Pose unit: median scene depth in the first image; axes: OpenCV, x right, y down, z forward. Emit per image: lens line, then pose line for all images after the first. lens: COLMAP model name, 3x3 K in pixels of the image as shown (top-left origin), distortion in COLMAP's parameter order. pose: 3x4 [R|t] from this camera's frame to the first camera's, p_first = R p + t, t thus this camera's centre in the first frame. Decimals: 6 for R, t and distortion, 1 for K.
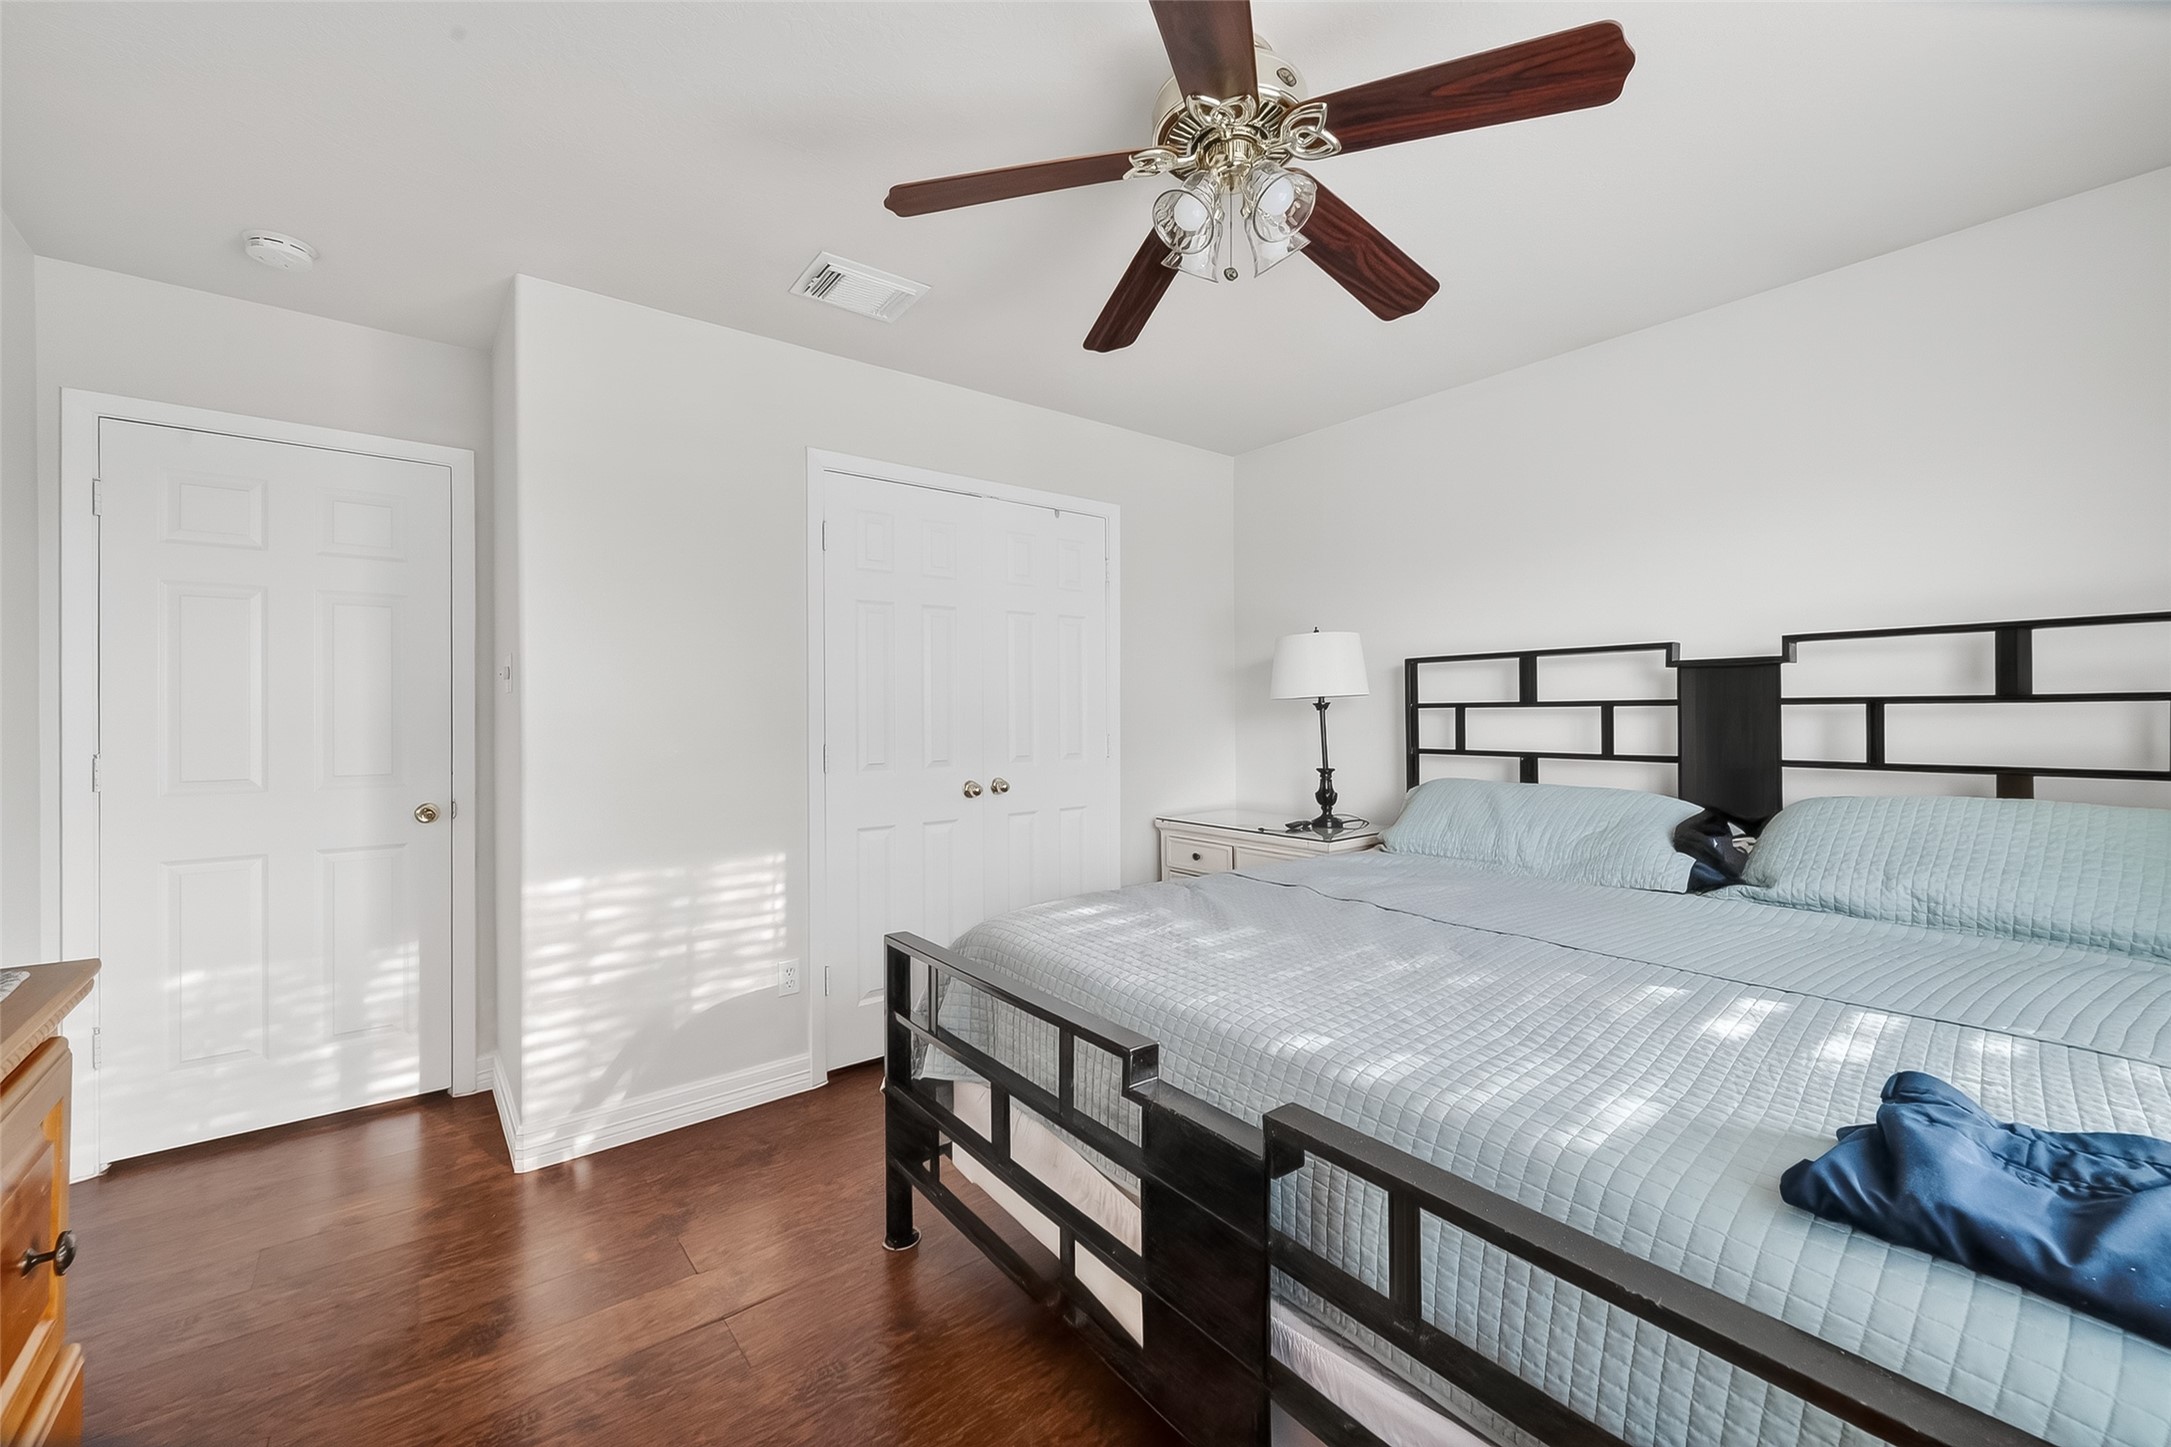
lens RADIAL K [[884.6, 0, 1102.2], [0, 884.6, 722.7], [0, 0, 1]] dist [0.005896, -0.000357]
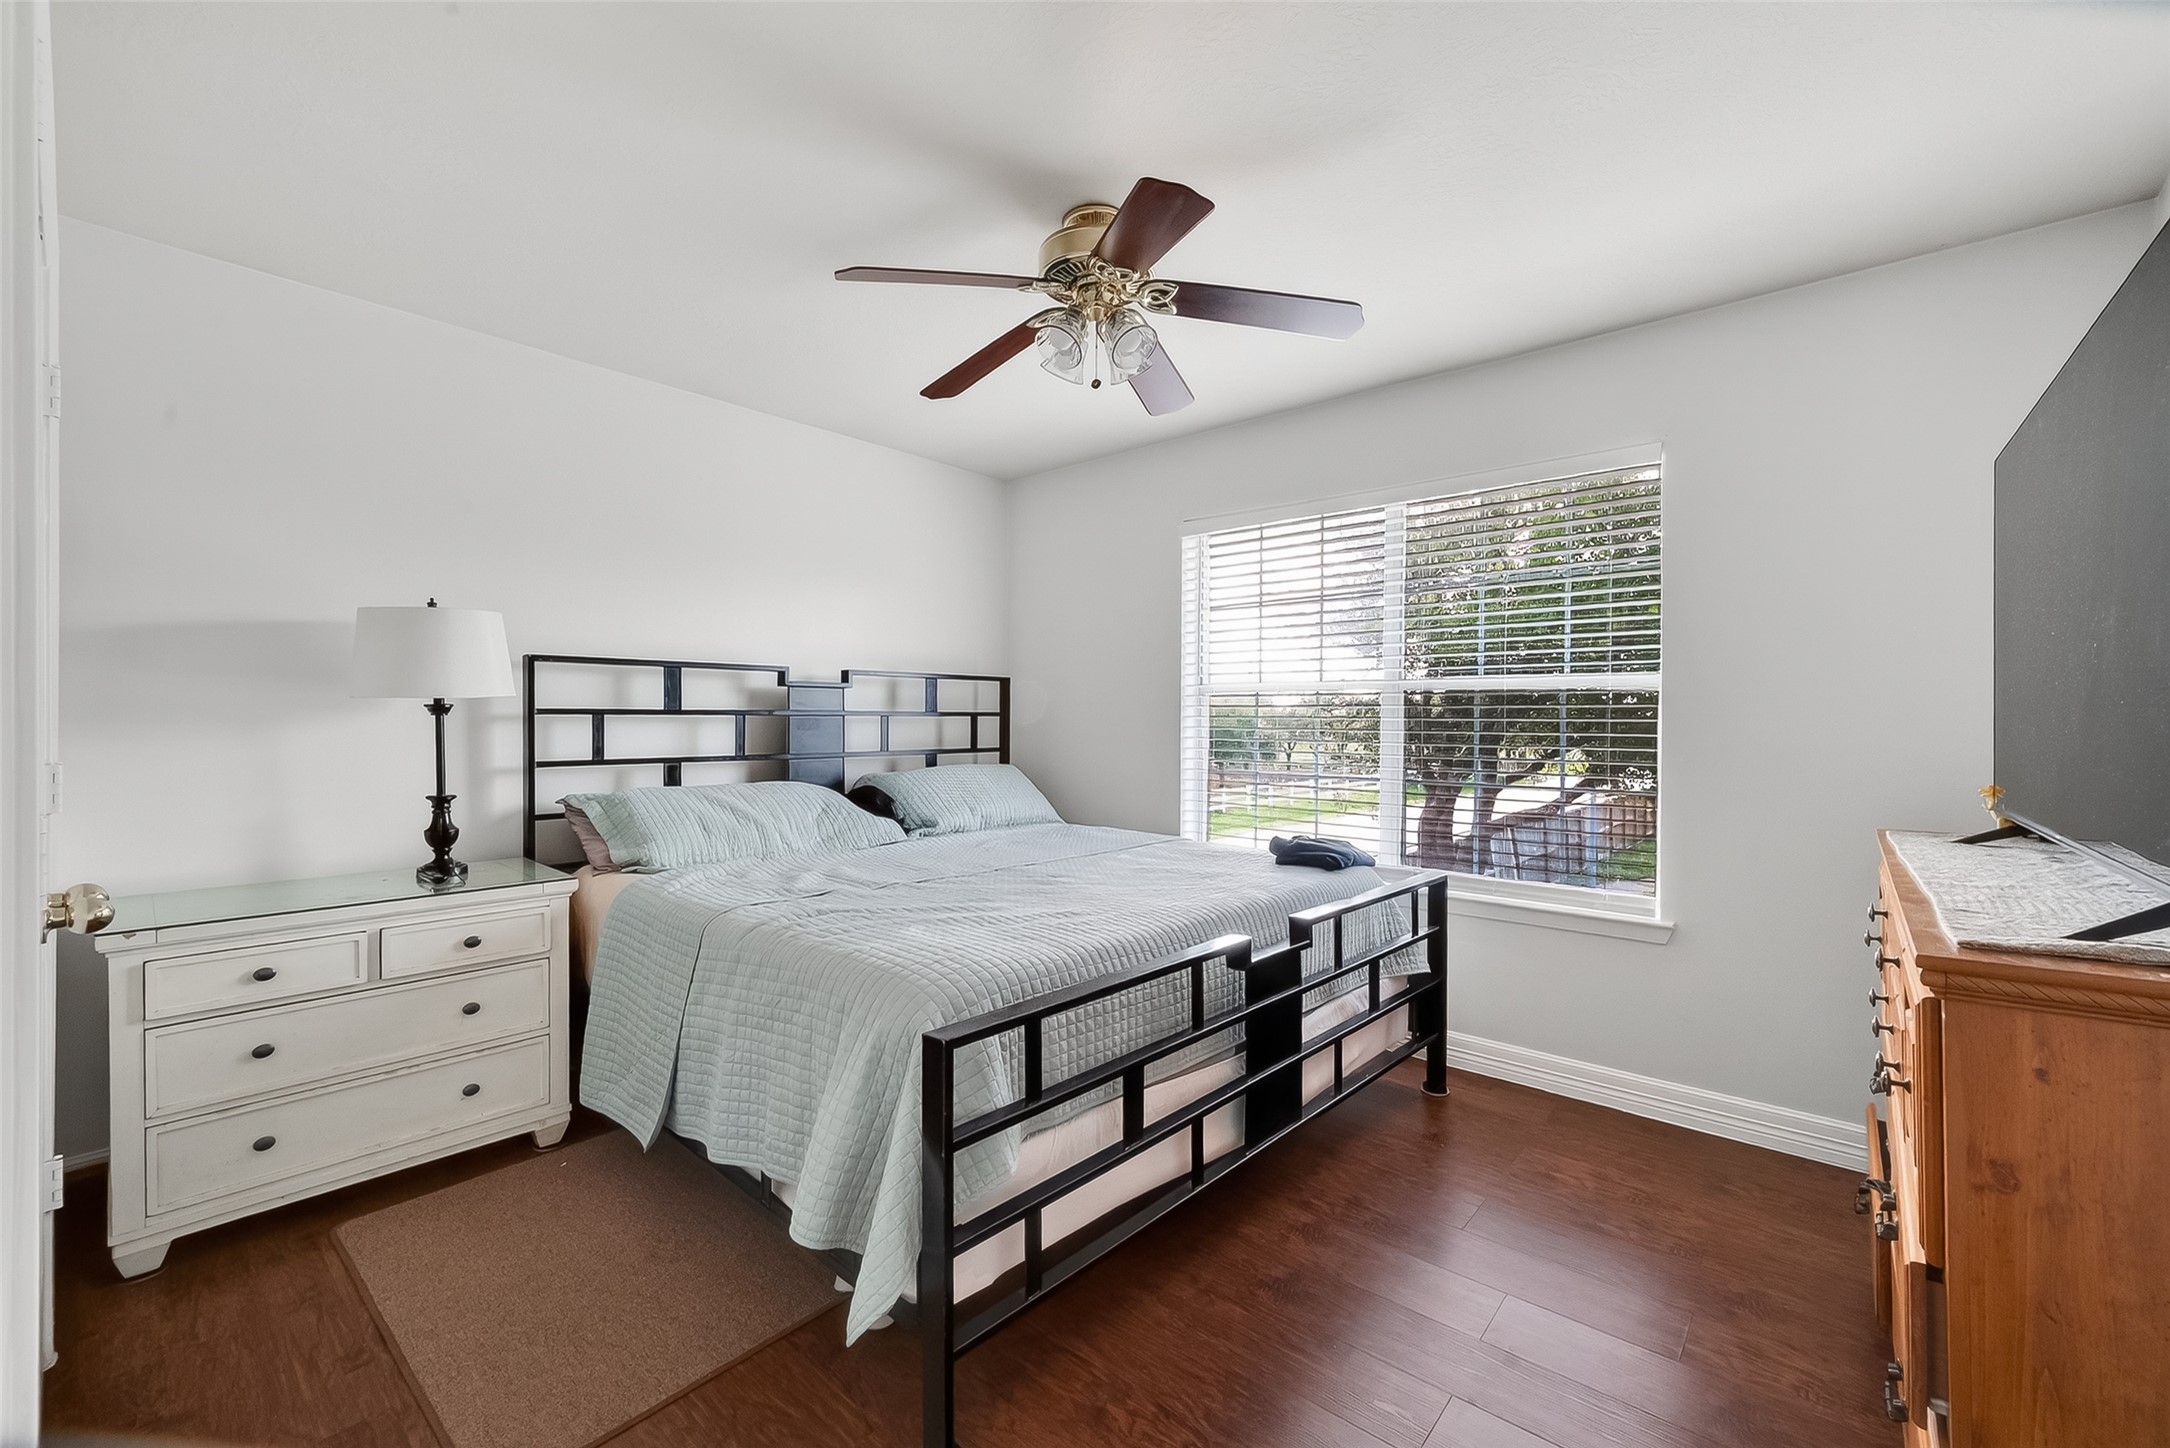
lens RADIAL K [[884.2, 0, 1101.7], [0, 884.2, 723.2], [0, 0, 1]] dist [0.005896, -0.000357]
pose [[-0.180158, -0.002688, 0.983634, -0.602164], [0.006363, 0.999972, 0.003898, -0.007921], [-0.983617, 0.006961, -0.180135, 0.638722]]
